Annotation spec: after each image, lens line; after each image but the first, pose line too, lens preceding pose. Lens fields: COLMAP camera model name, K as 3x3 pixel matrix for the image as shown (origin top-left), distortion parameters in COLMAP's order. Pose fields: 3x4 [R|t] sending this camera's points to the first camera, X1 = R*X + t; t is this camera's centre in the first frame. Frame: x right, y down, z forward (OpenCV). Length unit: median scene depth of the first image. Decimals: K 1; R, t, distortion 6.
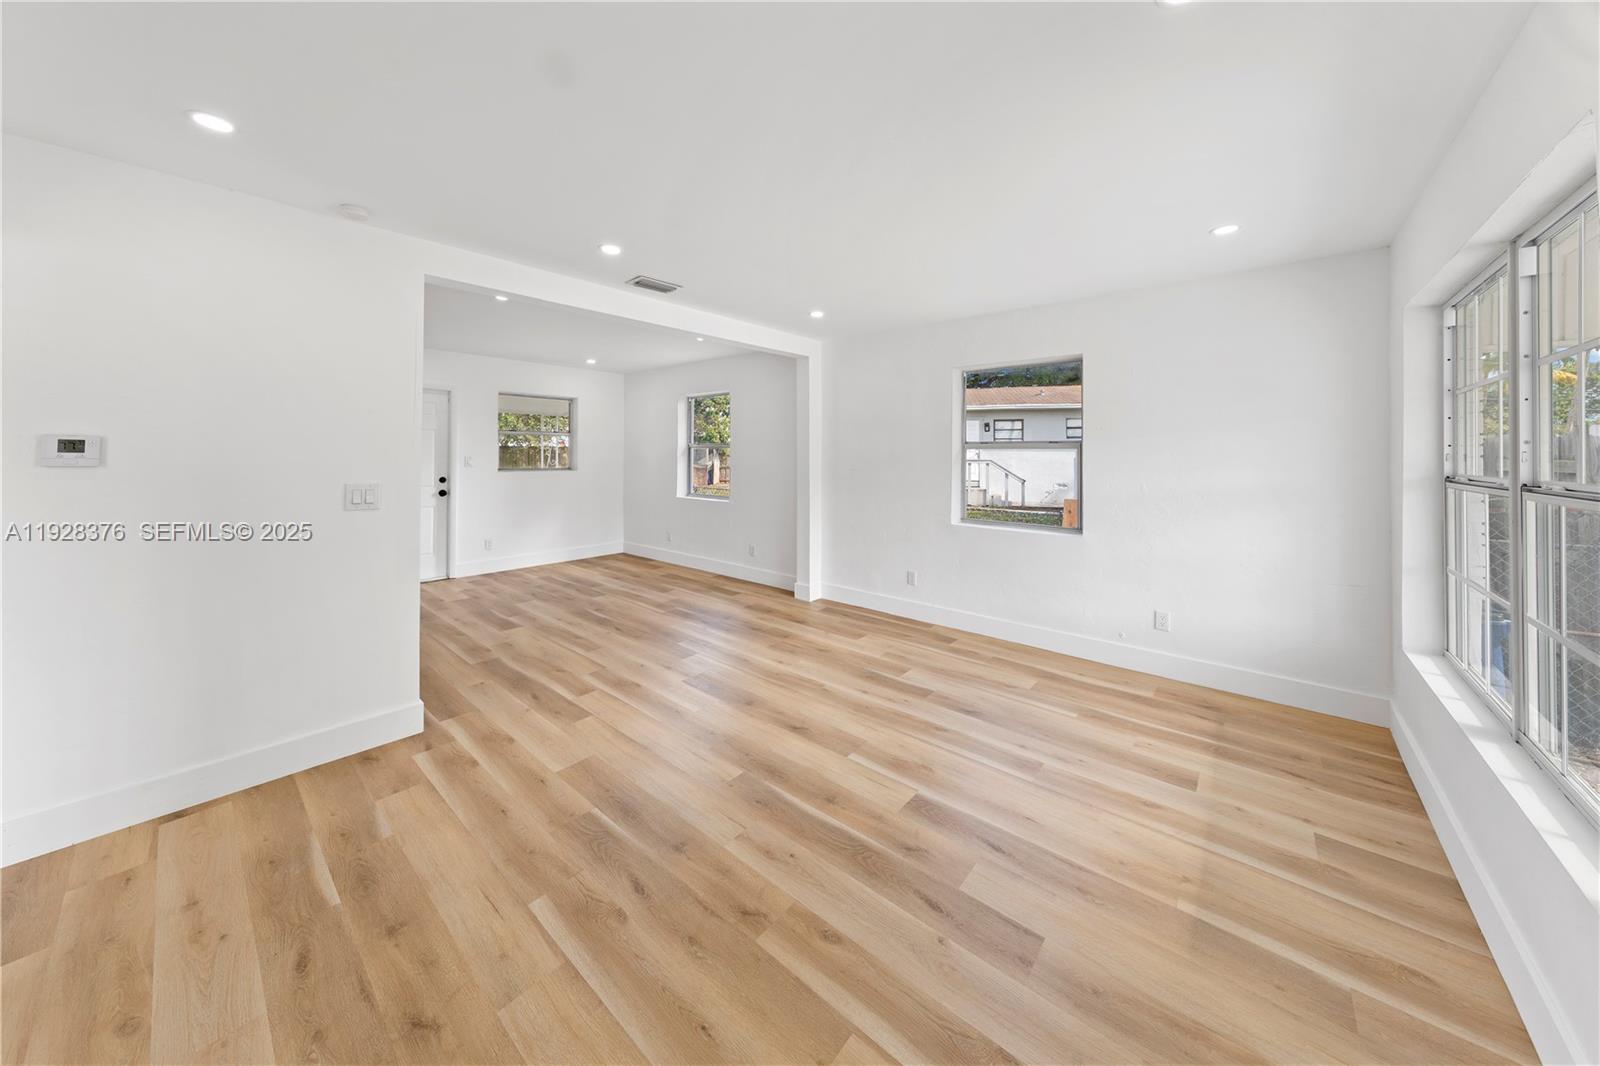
lens RADIAL K [[534.9, 0, 803.9], [0, 534.9, 453.4], [0, 0, 1]] dist [0.007214, -0.000200]
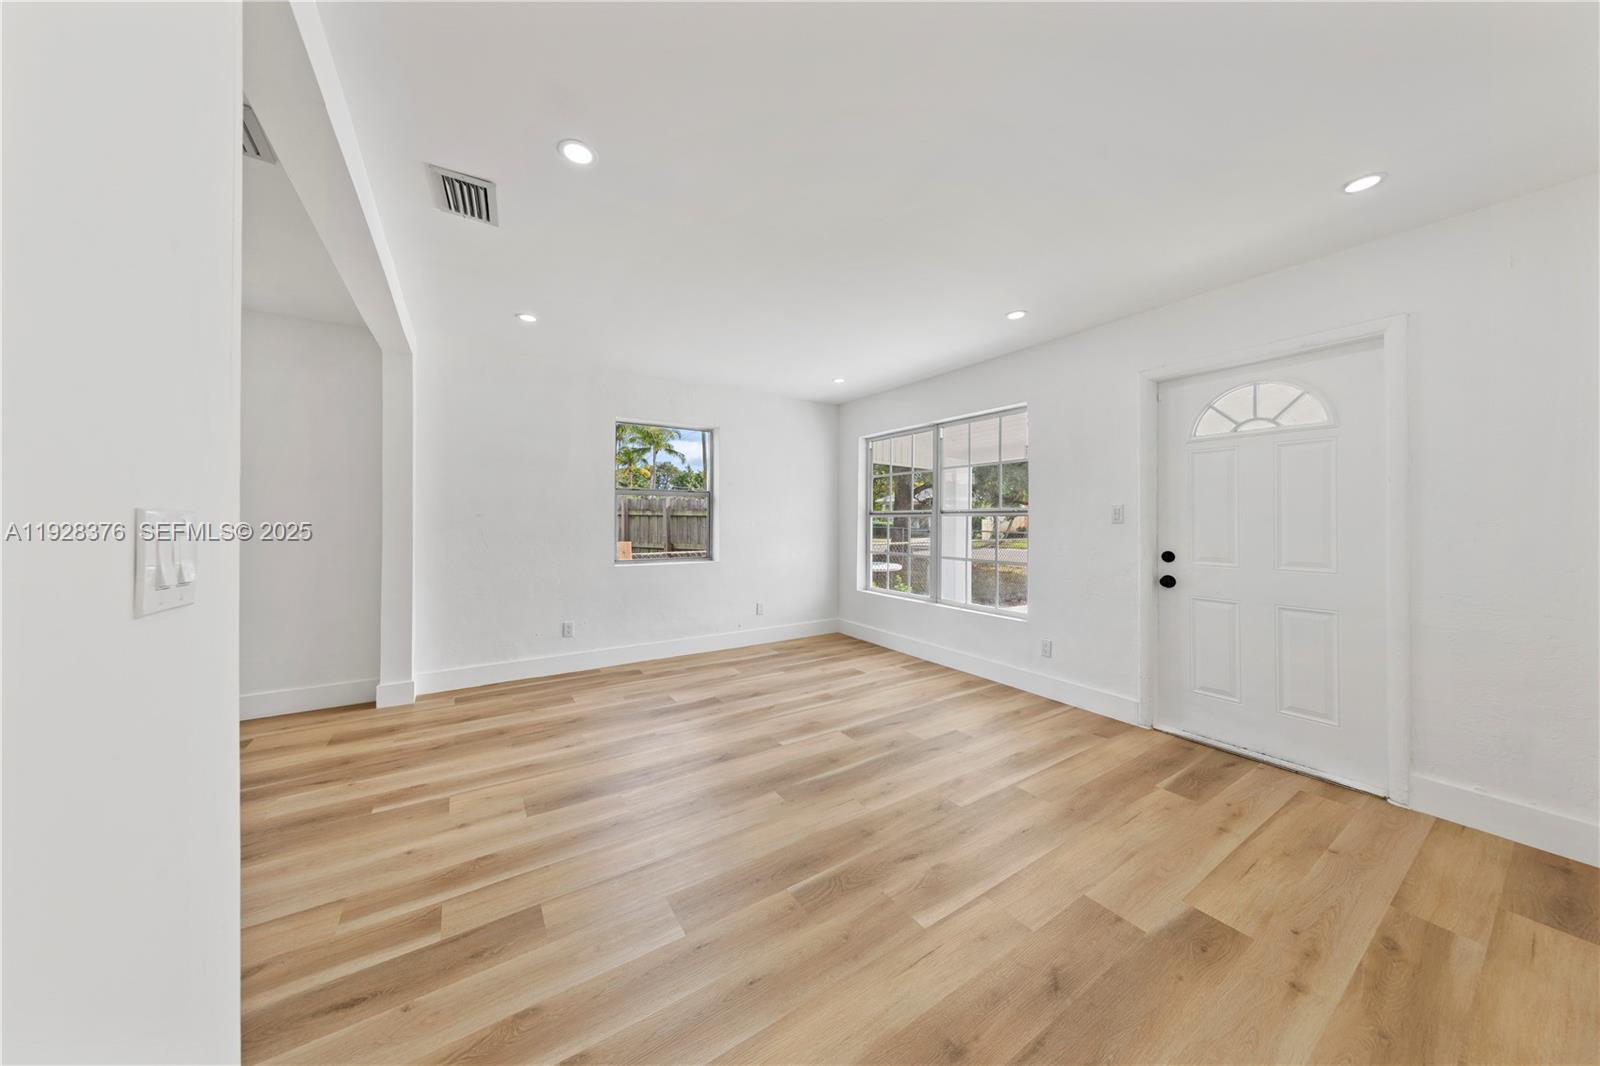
lens RADIAL K [[507.3, 0, 797.8], [0, 507.3, 521.5], [0, 0, 1]] dist [0.009035, -0.000107]
pose [[0.291381, -0.010055, 0.956554, -0.997315], [-0.001410, 0.999939, 0.010941, 0.057644], [-0.956606, -0.004537, 0.291349, 0.648610]]
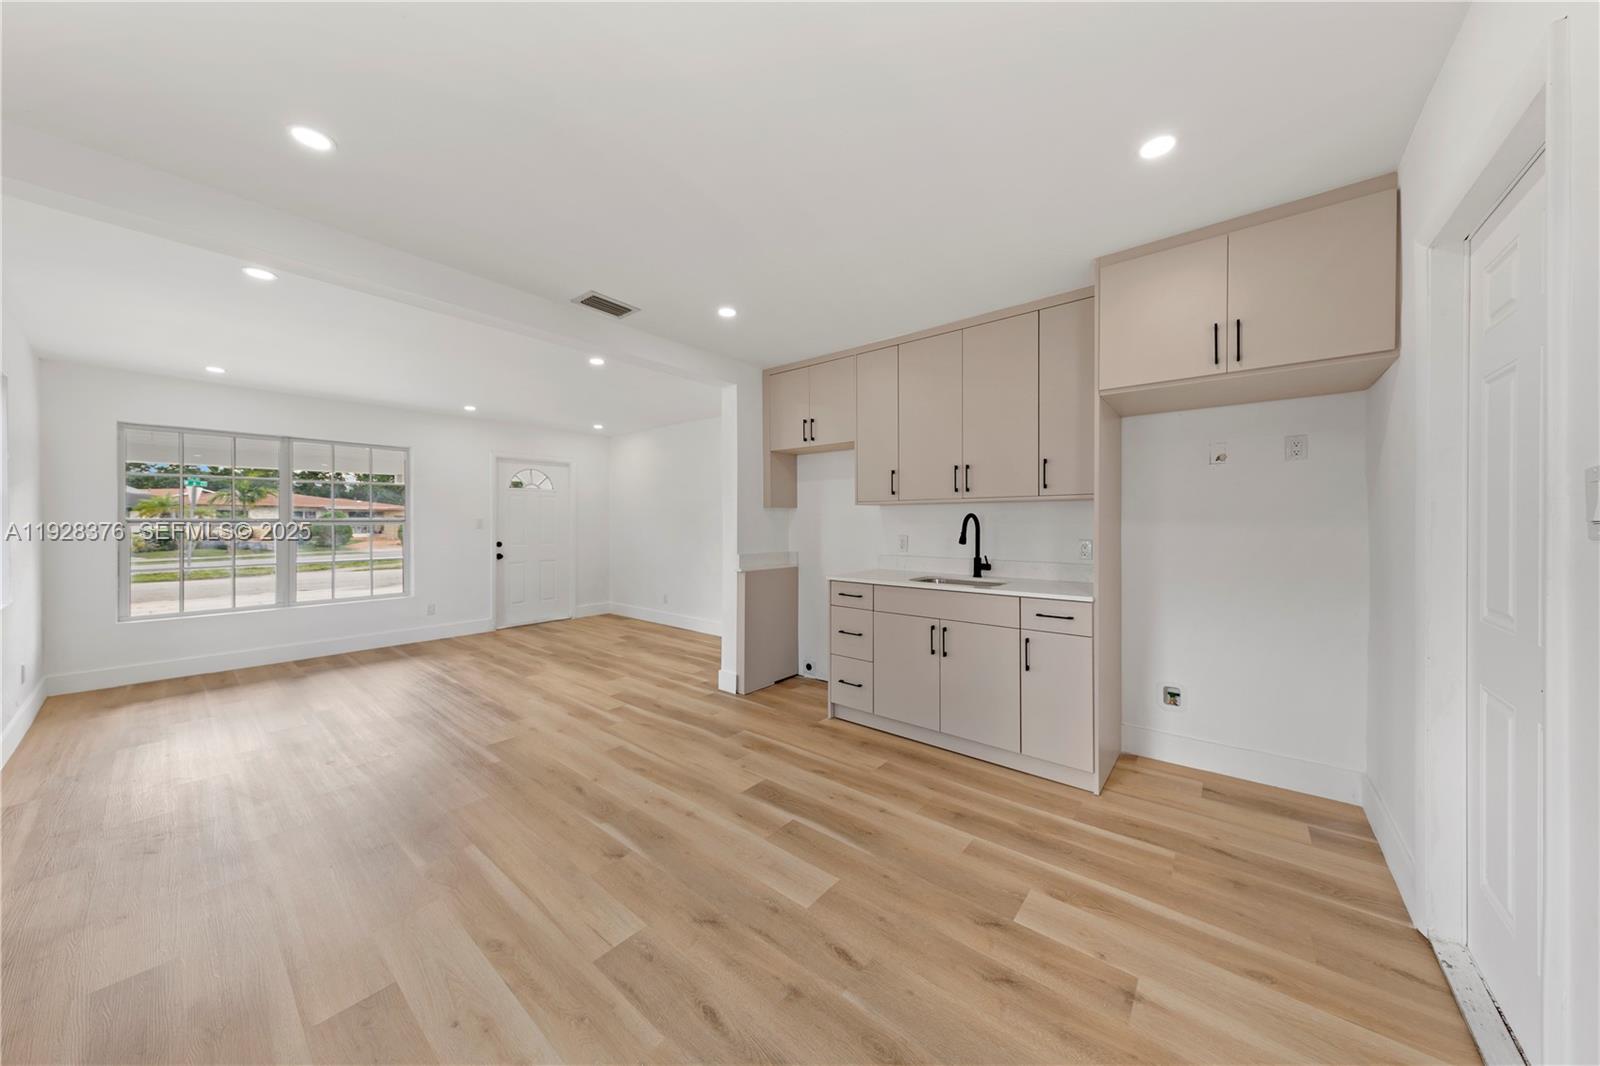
lens RADIAL K [[514.9, 0, 795.9], [0, 514.9, 523.6], [0, 0, 1]] dist [0.007650, 0.000023]
pose [[-0.999932, -0.001856, -0.011555, -1.000105], [-0.001849, 0.999998, -0.000582, 0.051331], [0.011556, -0.000561, -0.999933, 2.718232]]
